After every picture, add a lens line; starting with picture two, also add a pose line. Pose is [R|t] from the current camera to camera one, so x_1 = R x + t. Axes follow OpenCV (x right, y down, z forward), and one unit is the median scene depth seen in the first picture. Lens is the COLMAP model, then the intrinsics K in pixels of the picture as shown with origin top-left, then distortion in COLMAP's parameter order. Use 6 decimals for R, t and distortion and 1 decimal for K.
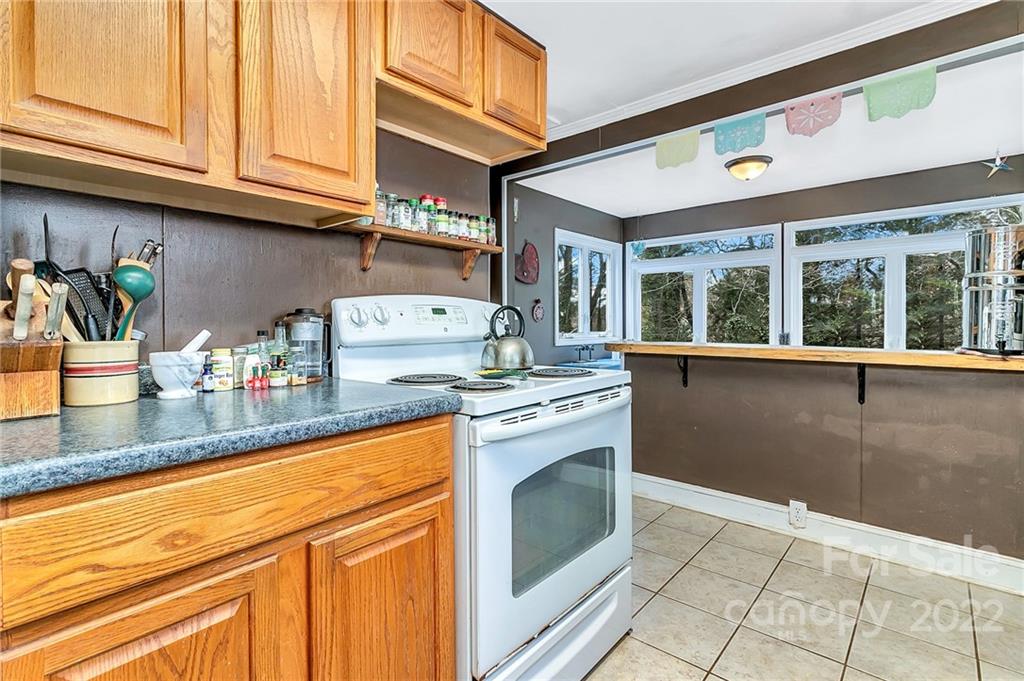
lens RADIAL K [[476.8, 0, 517.8], [0, 476.8, 327.3], [0, 0, 1]] dist [-0.005115, -0.000537]
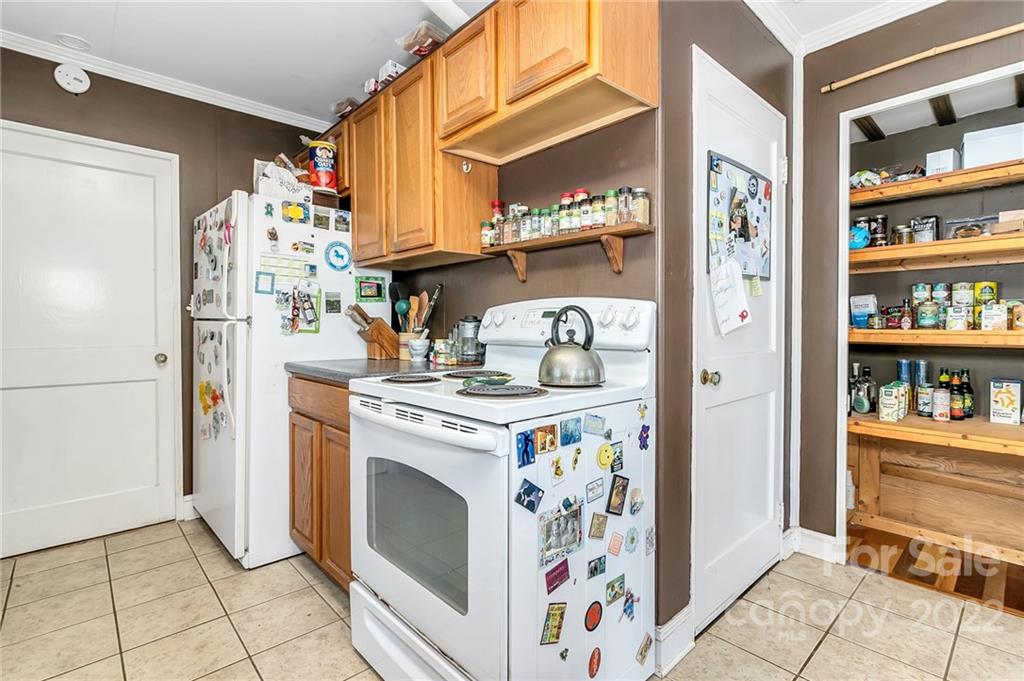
lens RADIAL K [[481.7, 0, 510.7], [0, 481.7, 330.2], [0, 0, 1]] dist [0.001748, 0.000628]
pose [[-0.113787, 0.022902, -0.993241, 0.392152], [-0.005326, 0.999706, 0.023661, -0.011059], [0.993491, 0.007982, -0.113632, 0.491314]]
